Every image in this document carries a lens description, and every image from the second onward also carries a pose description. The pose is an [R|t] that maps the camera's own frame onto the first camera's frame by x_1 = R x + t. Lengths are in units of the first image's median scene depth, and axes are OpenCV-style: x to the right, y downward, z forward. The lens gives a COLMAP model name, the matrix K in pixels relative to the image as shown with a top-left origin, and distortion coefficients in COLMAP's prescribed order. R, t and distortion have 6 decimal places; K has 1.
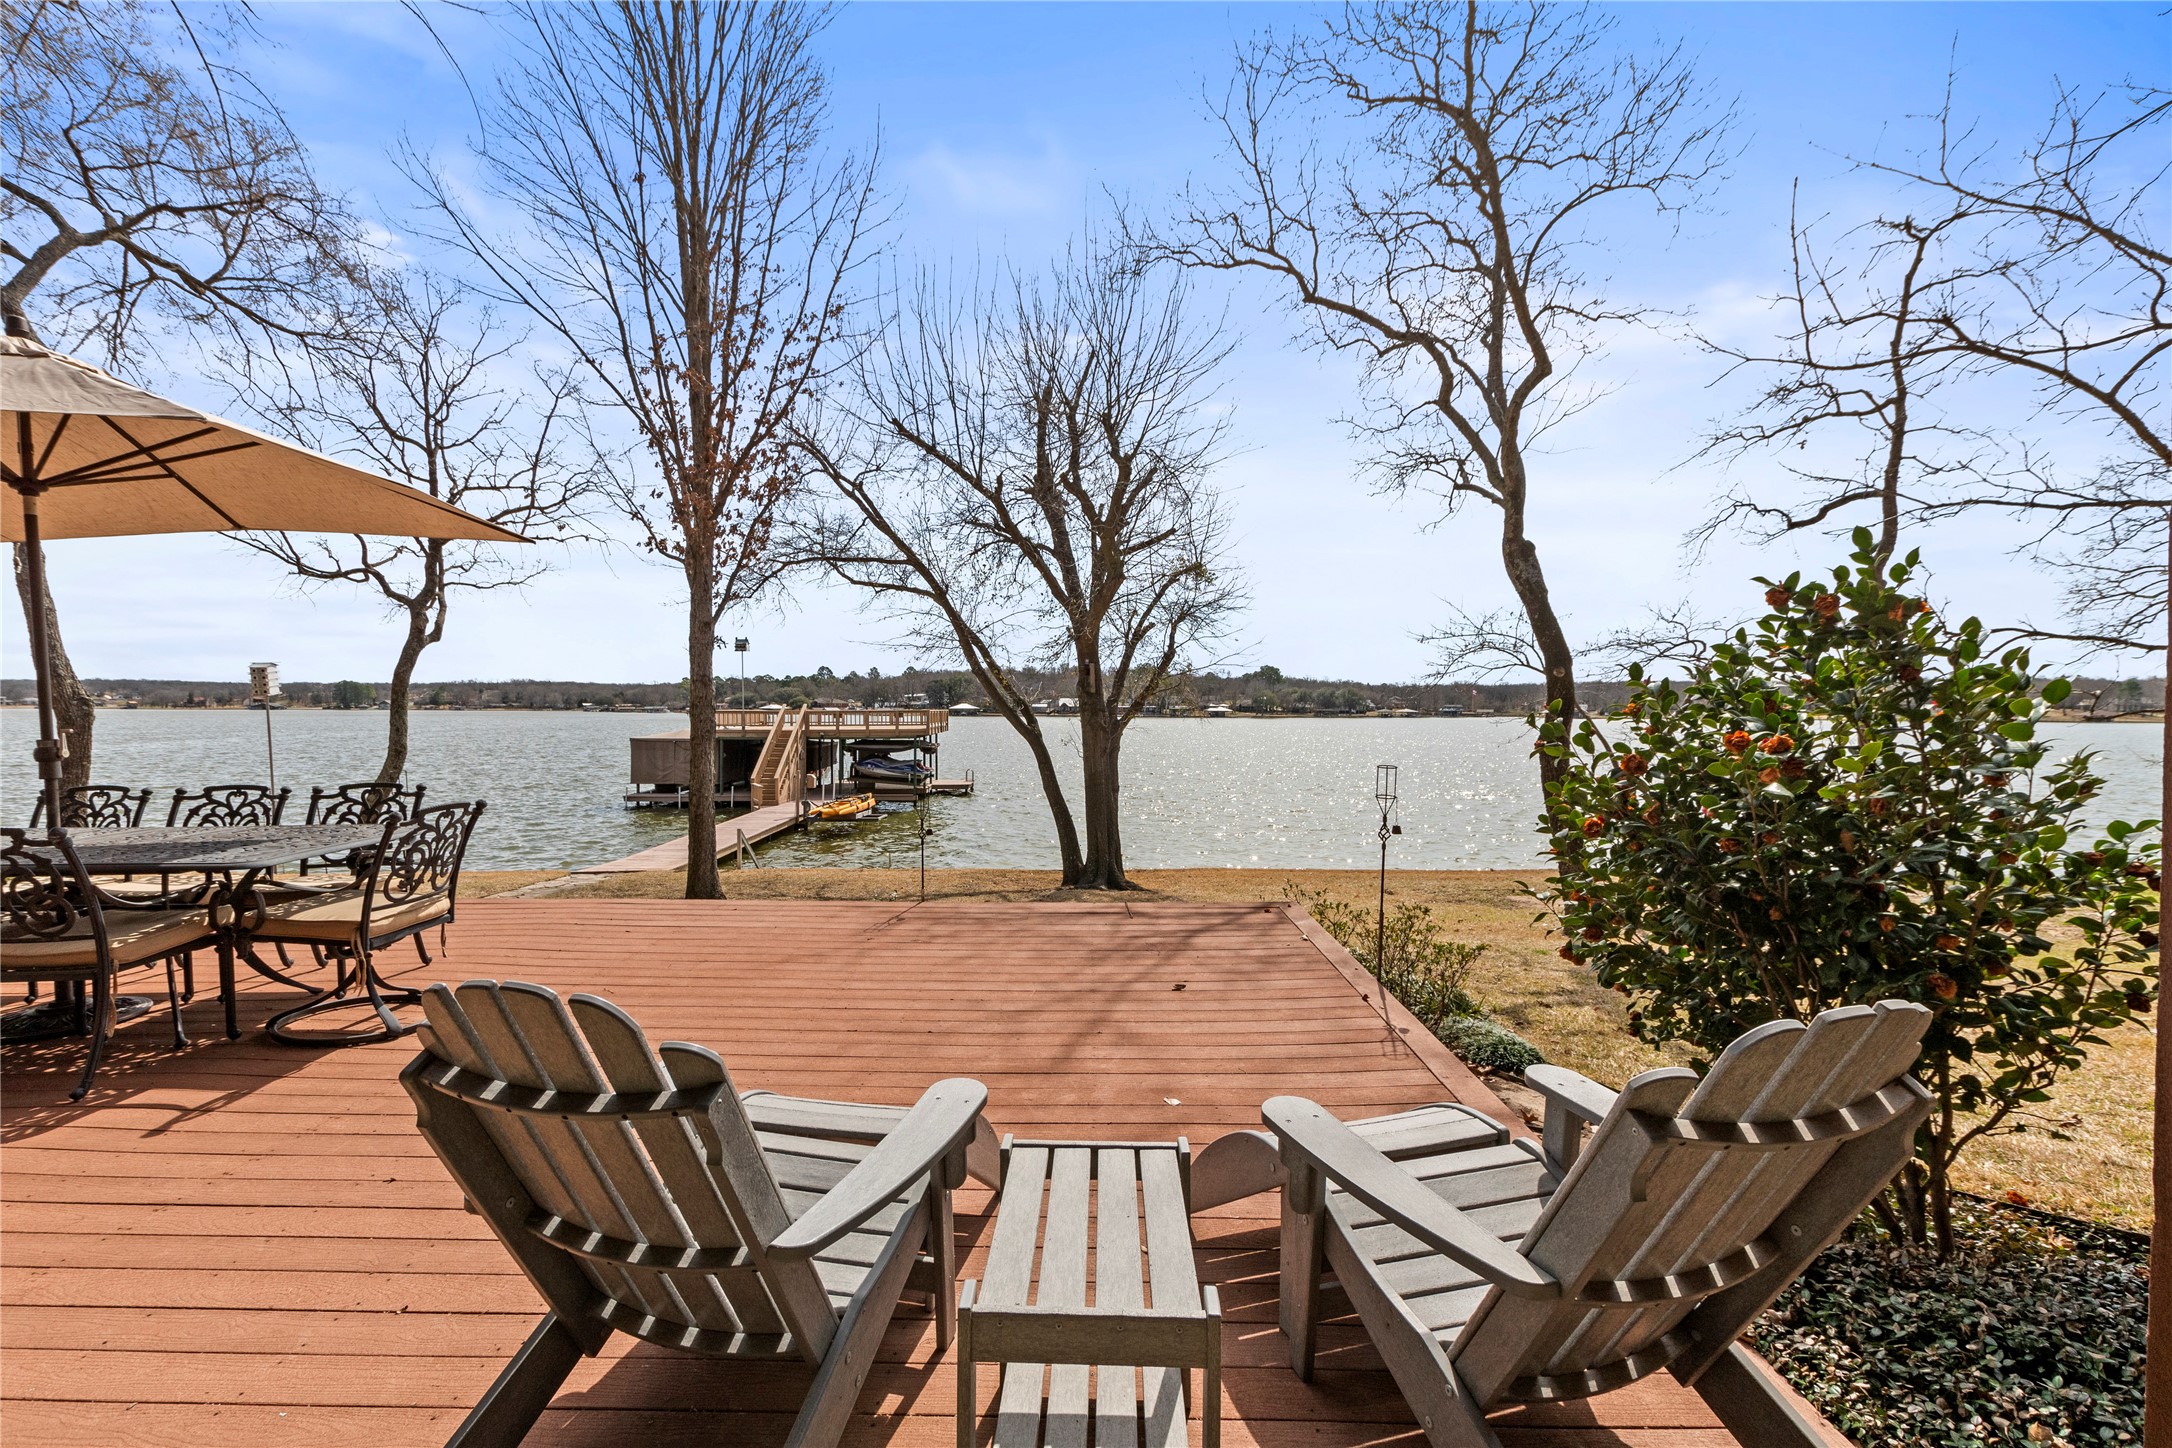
lens RADIAL K [[931.3, 0, 1076.7], [0, 931.3, 725.9], [0, 0, 1]] dist [0.006286, -0.002756]
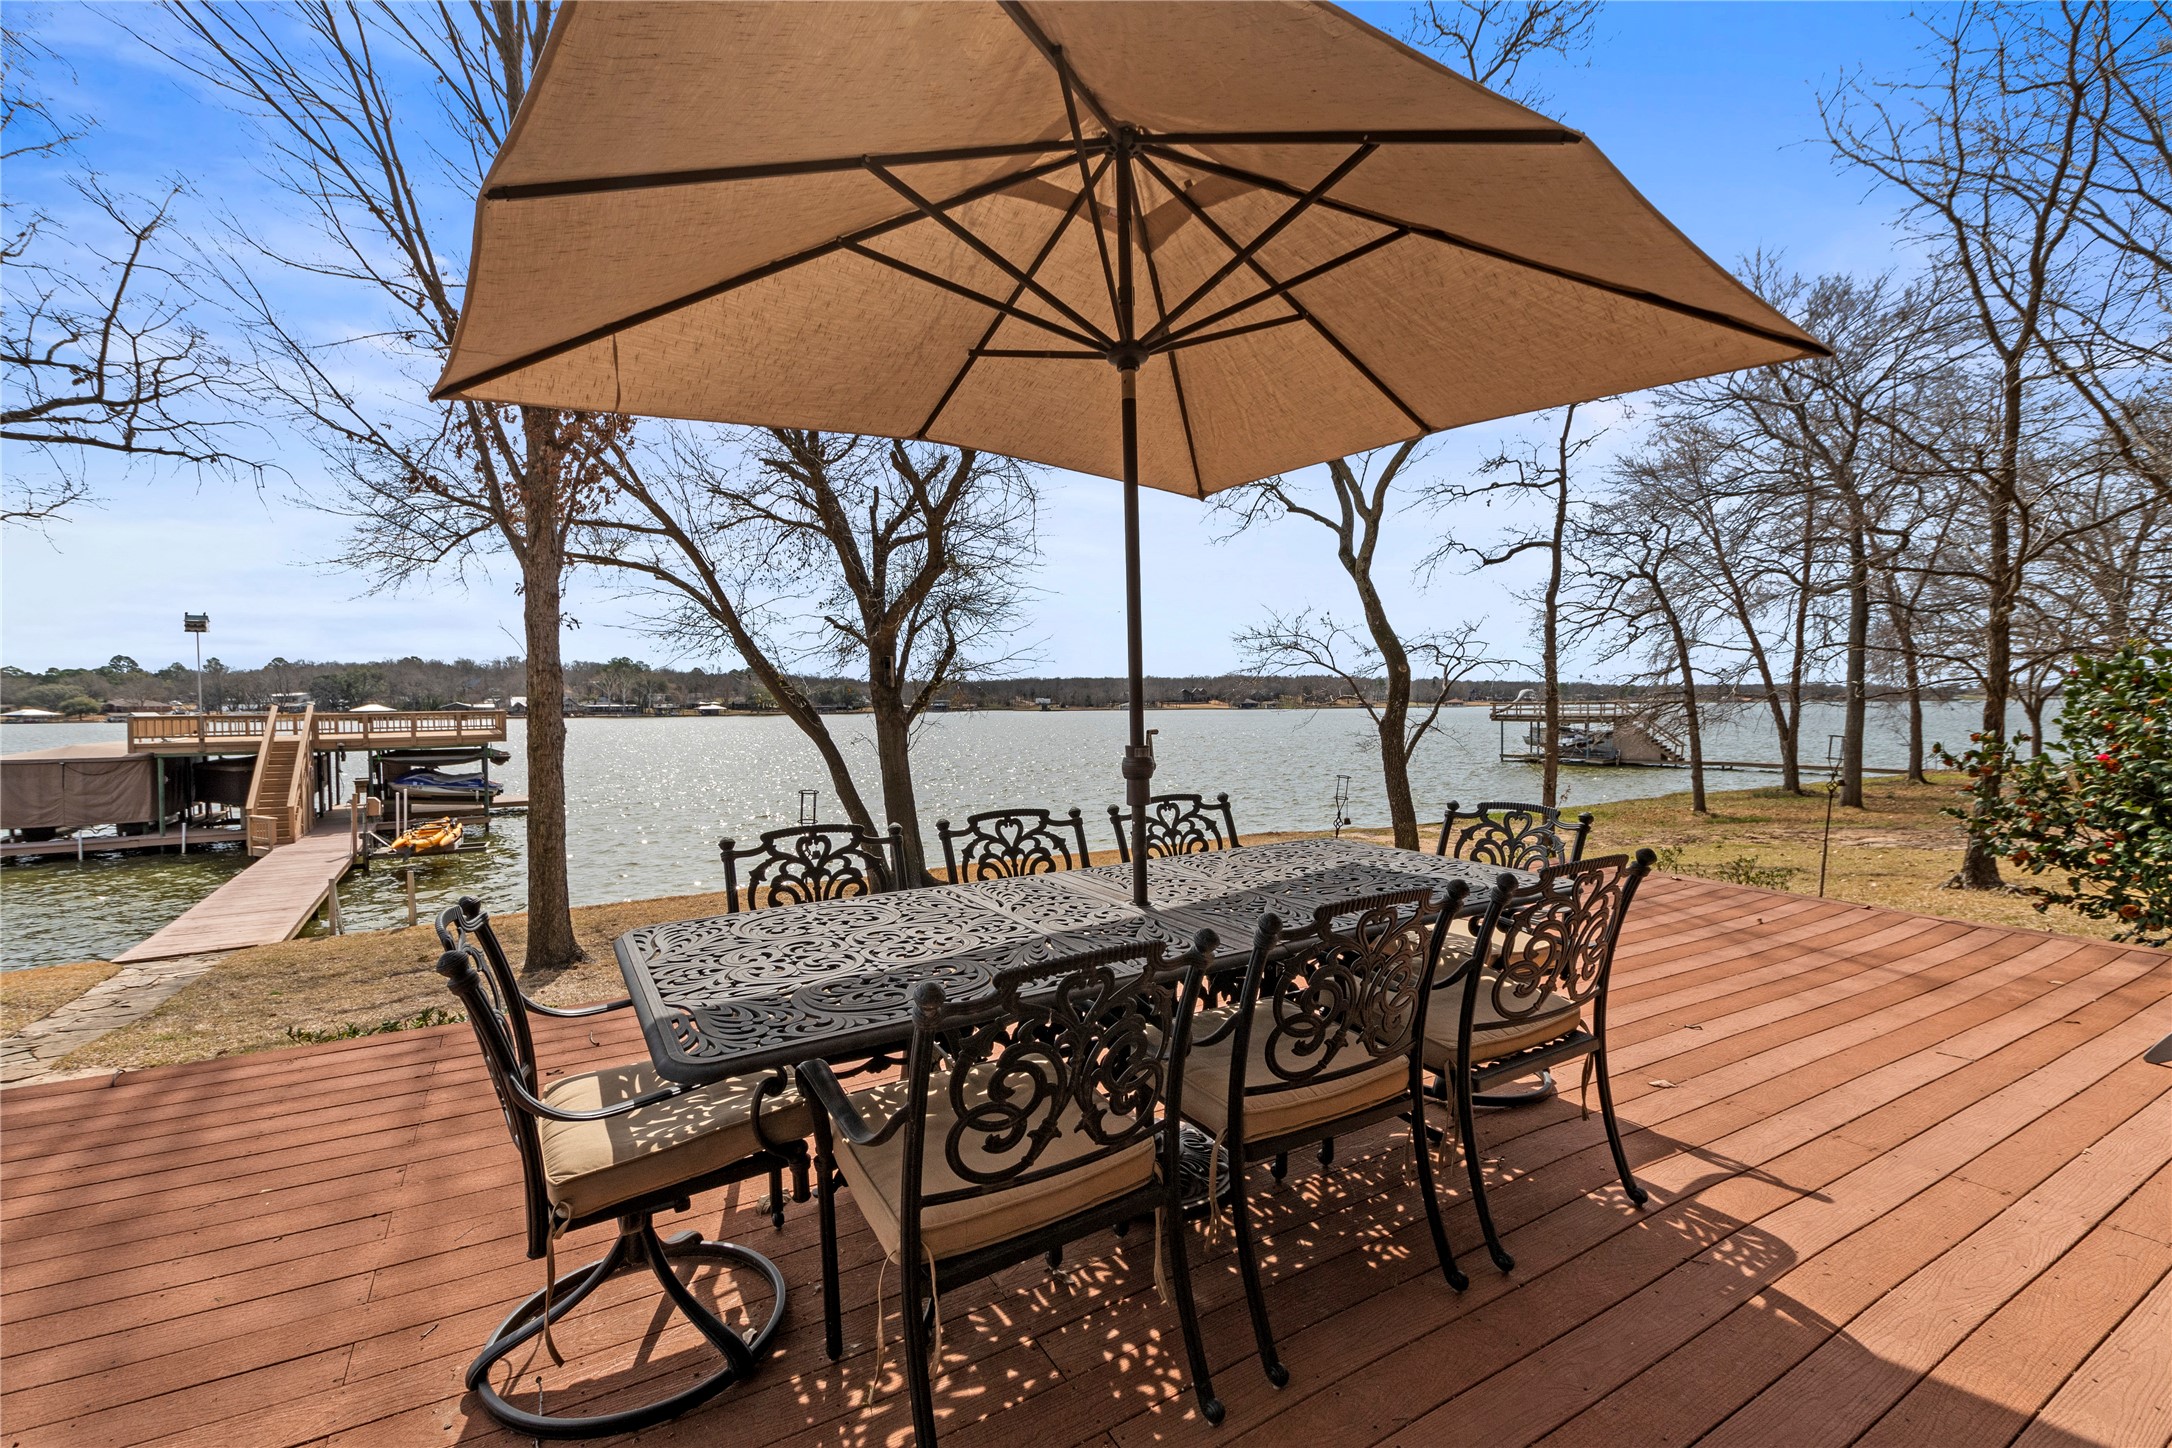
lens RADIAL K [[931.3, 0, 1073.7], [0, 931.3, 727.1], [0, 0, 1]] dist [0.006286, -0.002756]
pose [[0.861845, -0.024140, 0.506597, -0.366359], [0.021756, 0.999707, 0.010626, -0.001704], [-0.506705, 0.001863, 0.862117, 0.112009]]
